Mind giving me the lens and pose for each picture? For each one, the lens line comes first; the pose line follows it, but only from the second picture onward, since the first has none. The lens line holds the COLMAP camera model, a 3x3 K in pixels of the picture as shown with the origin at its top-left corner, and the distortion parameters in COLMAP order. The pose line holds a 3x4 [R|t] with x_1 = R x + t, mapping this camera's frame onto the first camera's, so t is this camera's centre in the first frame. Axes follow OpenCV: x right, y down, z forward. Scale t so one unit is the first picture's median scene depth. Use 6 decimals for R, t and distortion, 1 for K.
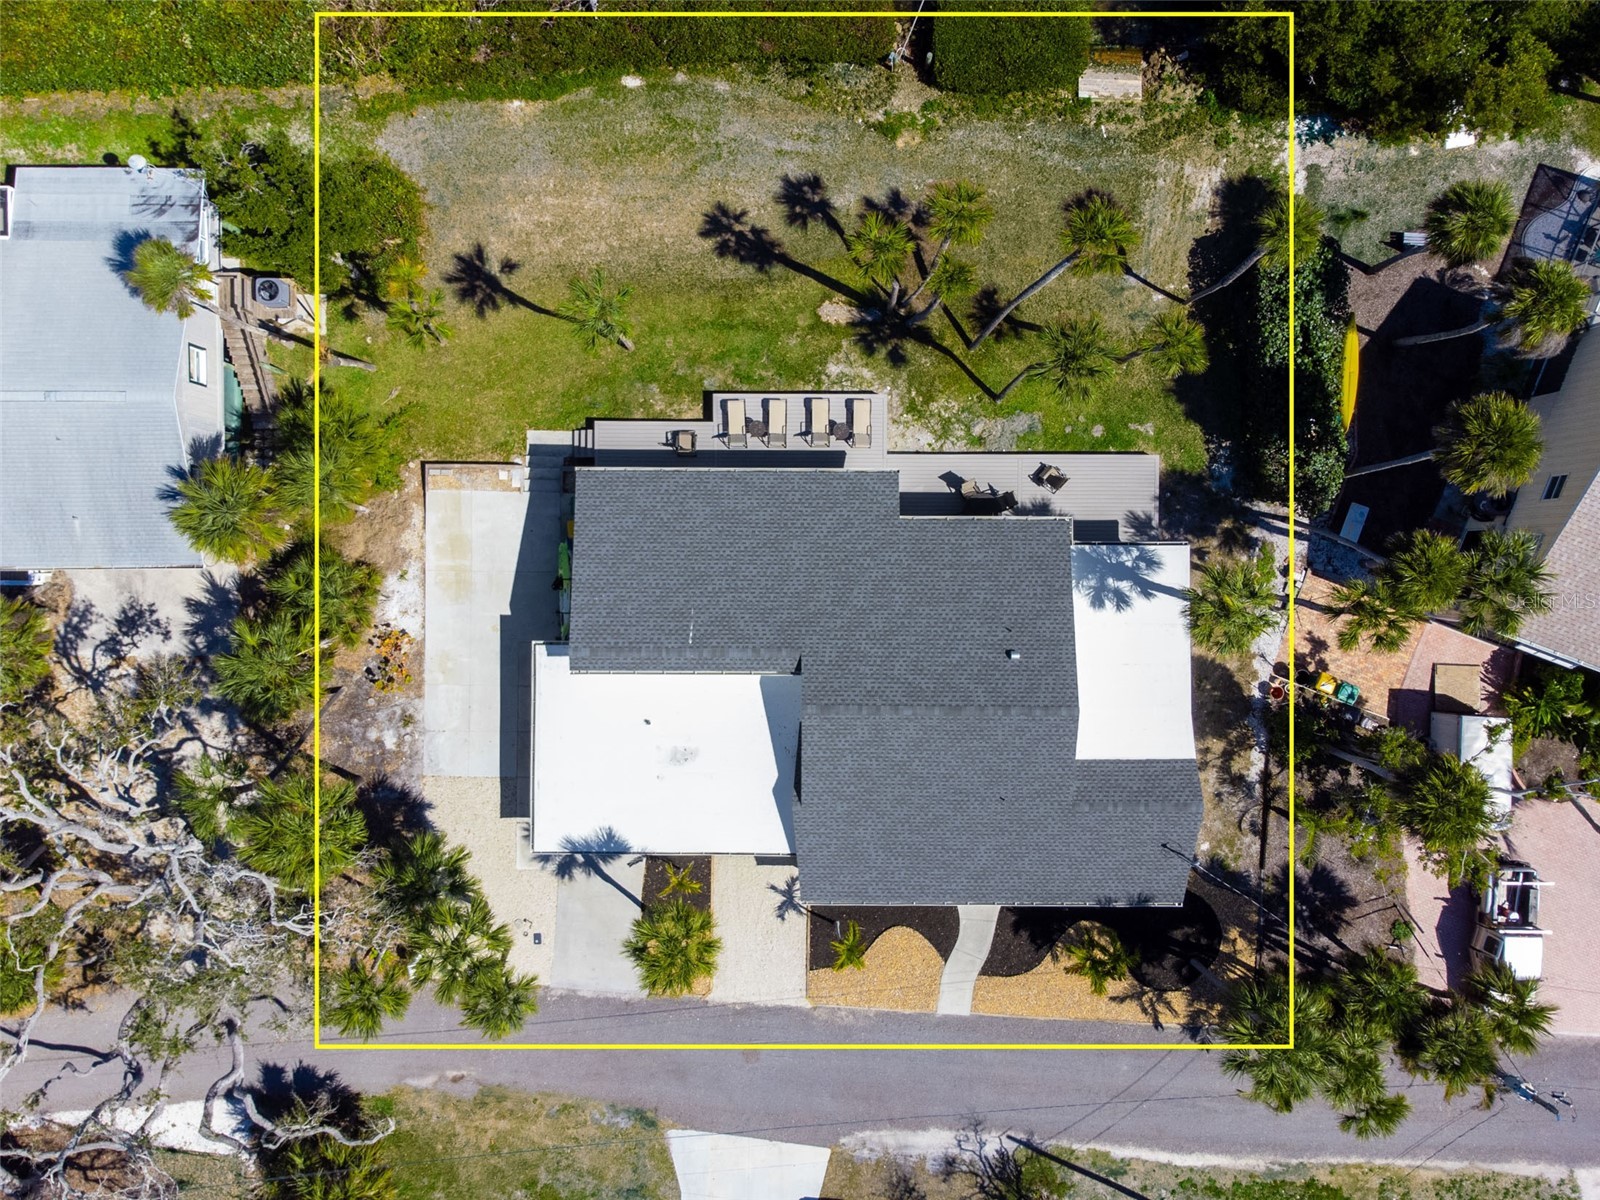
lens RADIAL K [[1202.4, 0, 803.5], [0, 1202.4, 578.8], [0, 0, 1]] dist [0.019552, 0.002162]
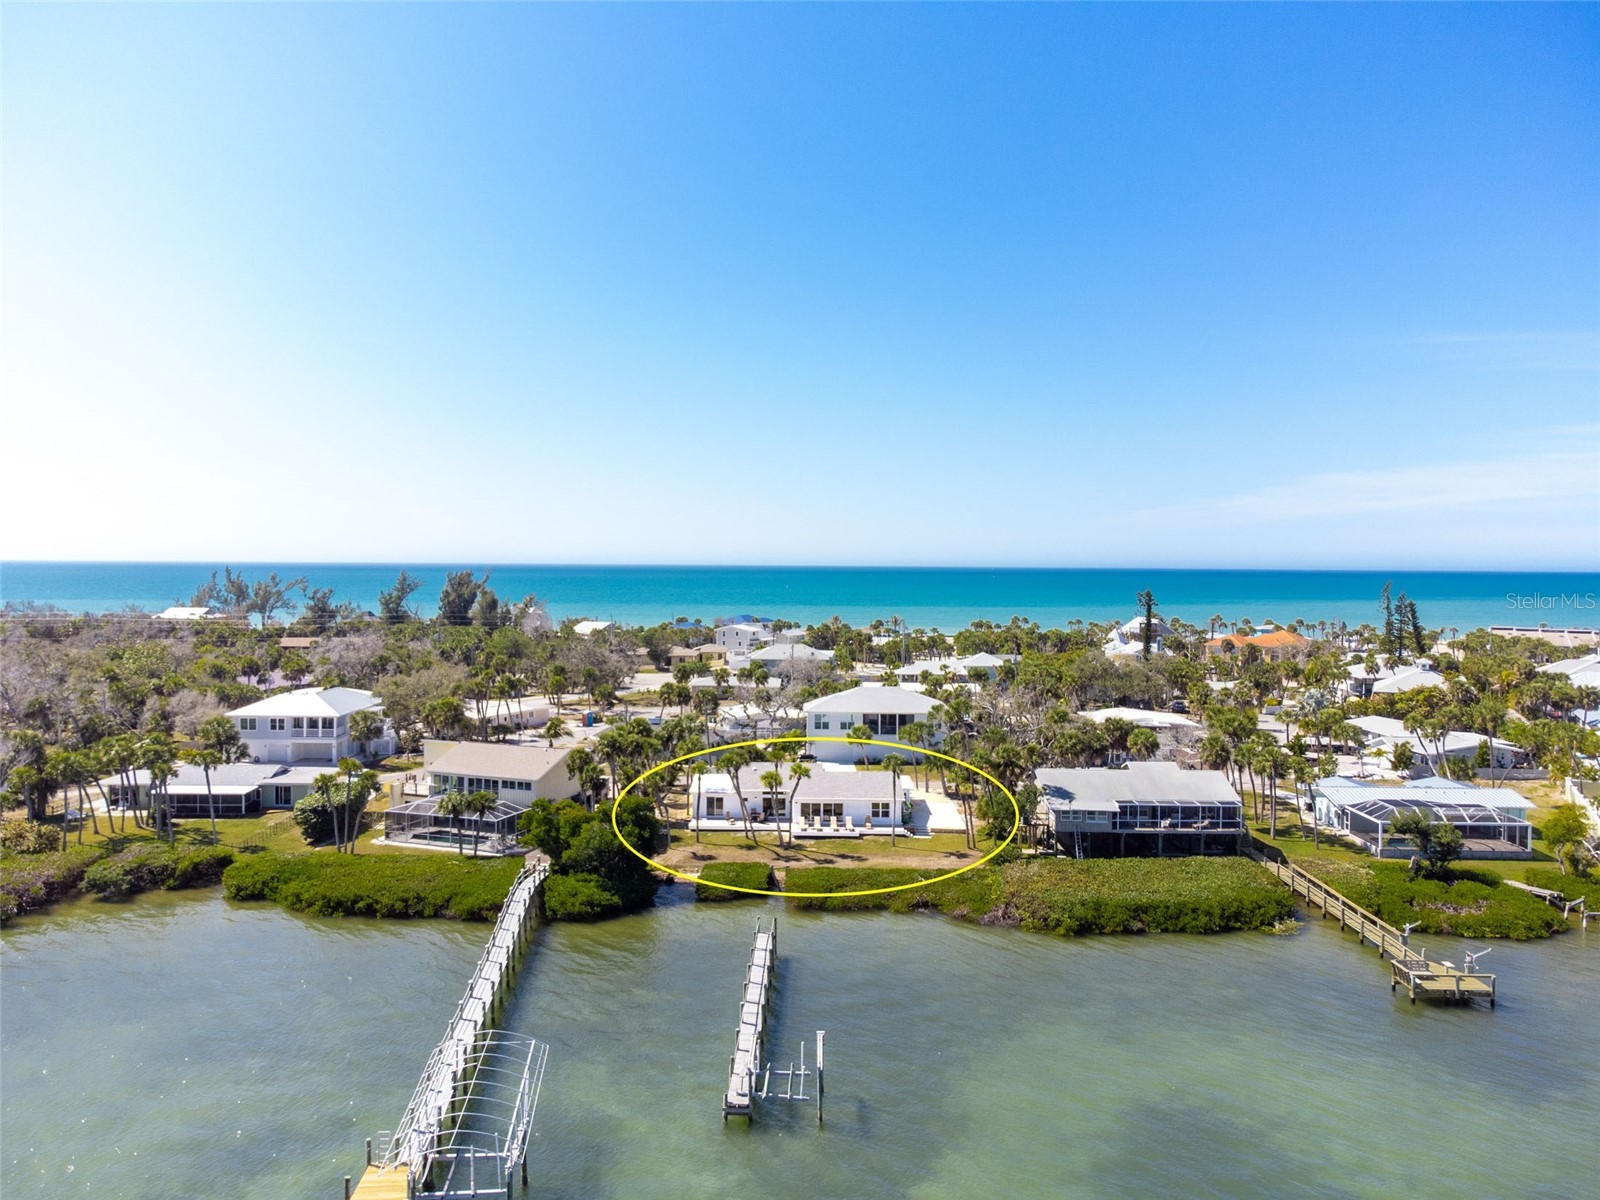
lens RADIAL K [[1169.6, 0, 800.4], [0, 1169.6, 574.0], [0, 0, 1]] dist [0.085608, -0.179173]
pose [[-0.999885, -0.014718, -0.003648, 0.066142], [-0.003439, -0.014258, 0.999892, -2.599740], [-0.014769, 0.999790, 0.014205, 0.406217]]
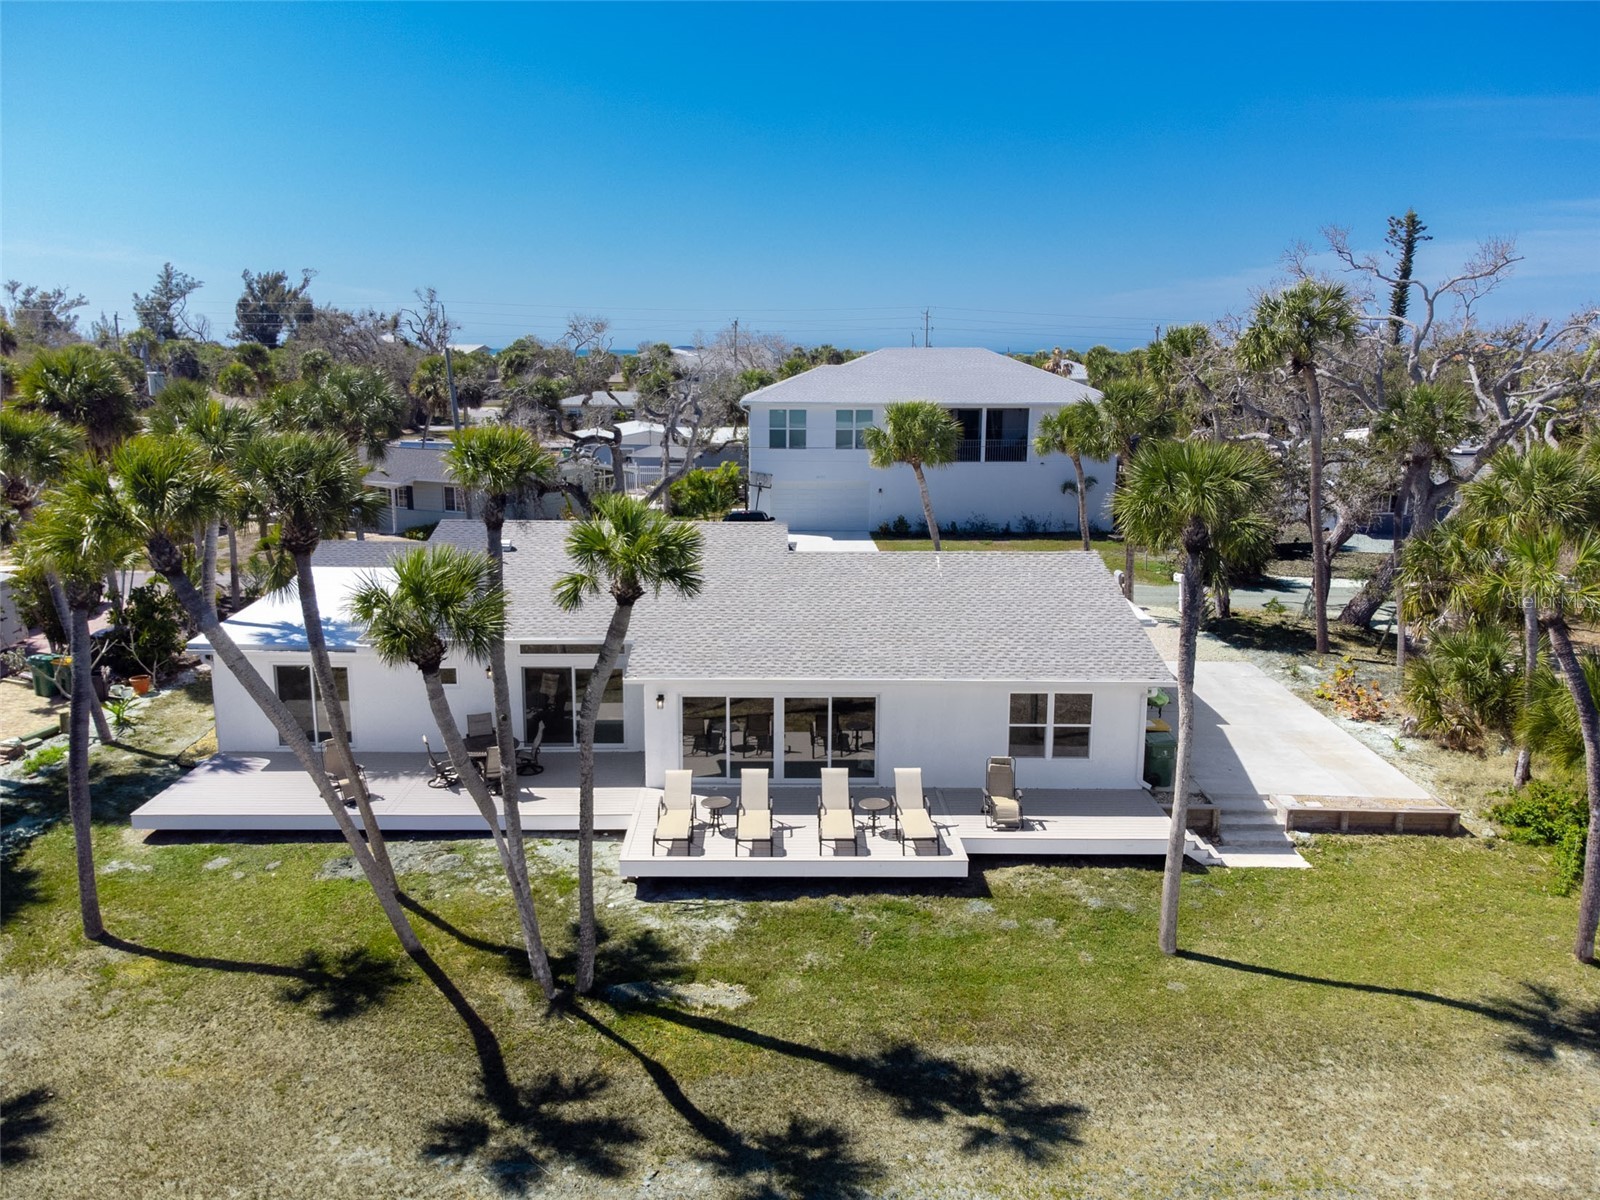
lens RADIAL K [[1225.0, 0, 800.0], [0, 1225.0, 600.0], [0, 0, 1]] dist [0.009538, 0.002428]
pose [[-0.999570, -0.007282, -0.028421, 0.009888], [-0.026216, -0.213262, 0.976643, -0.612398], [-0.013173, 0.976968, 0.212979, 0.772414]]
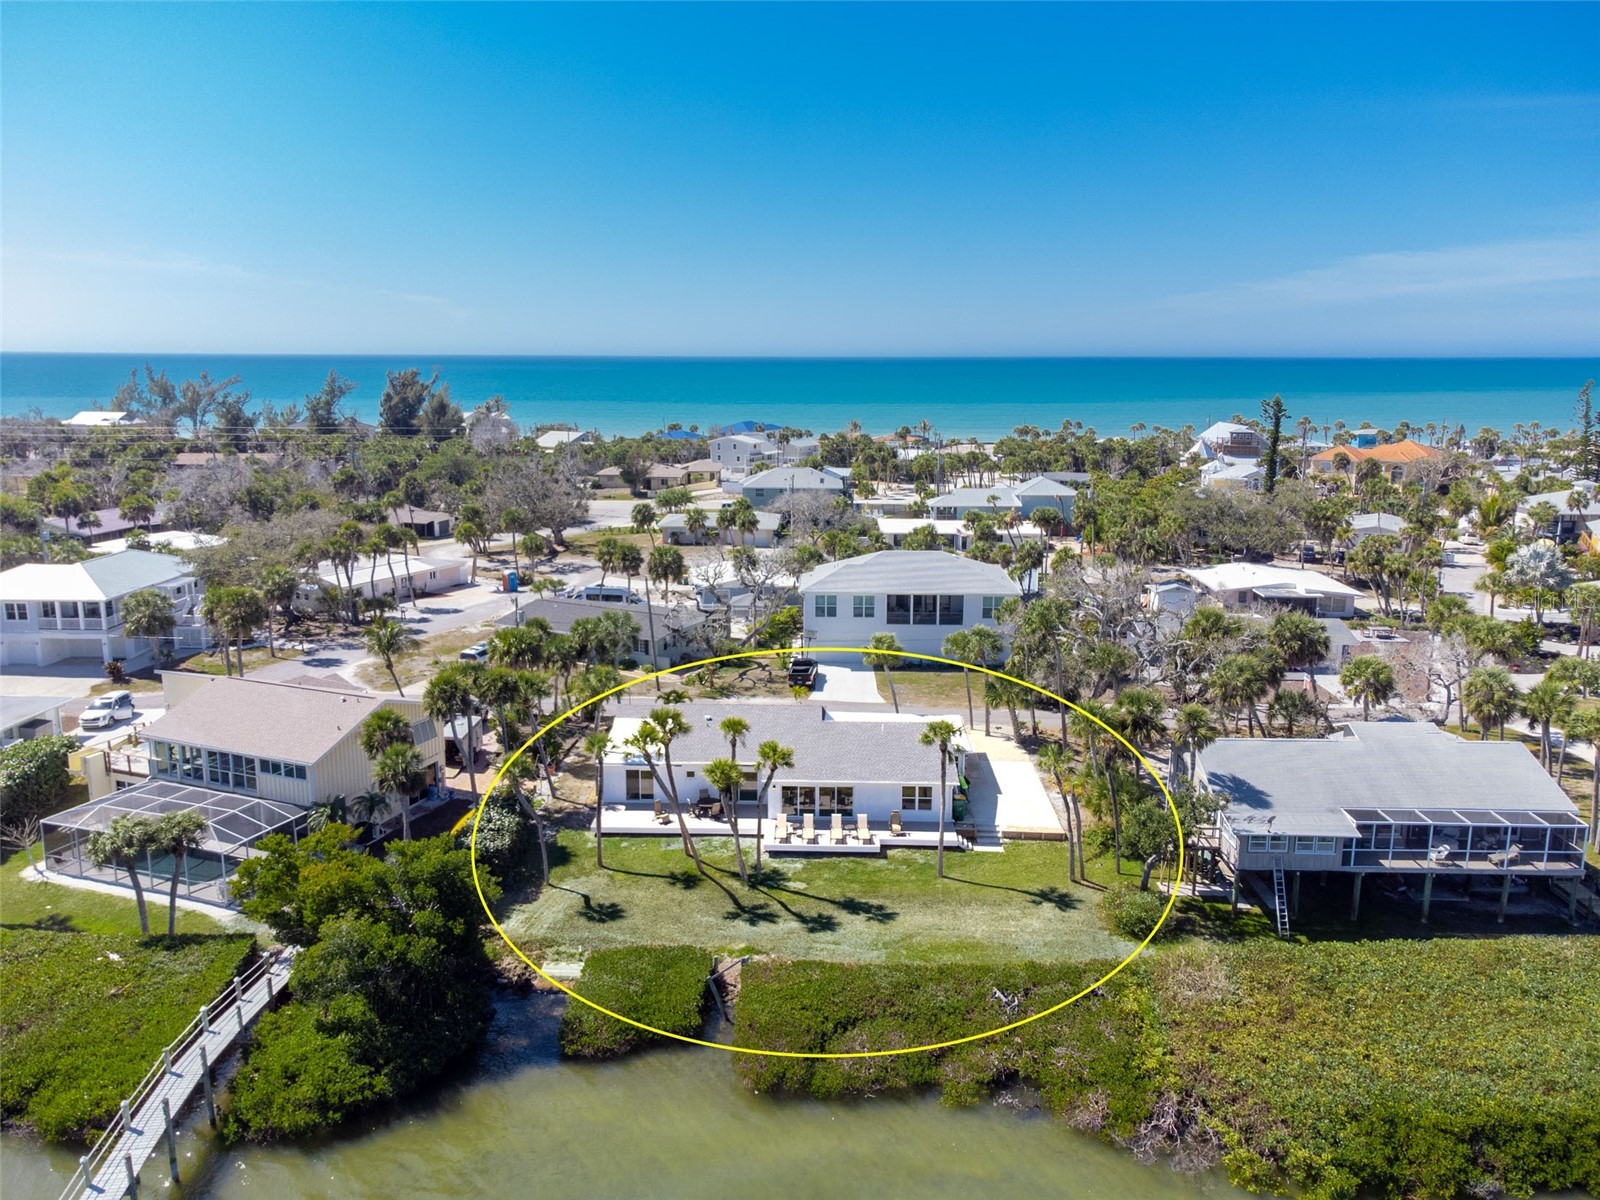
lens RADIAL K [[1202.4, 0, 803.5], [0, 1202.4, 578.8], [0, 0, 1]] dist [0.019552, 0.002162]
pose [[-0.999887, -0.012231, 0.008723, 0.010744], [0.010872, -0.188480, 0.982017, -1.522974], [-0.010367, 0.982001, 0.188591, 0.388189]]
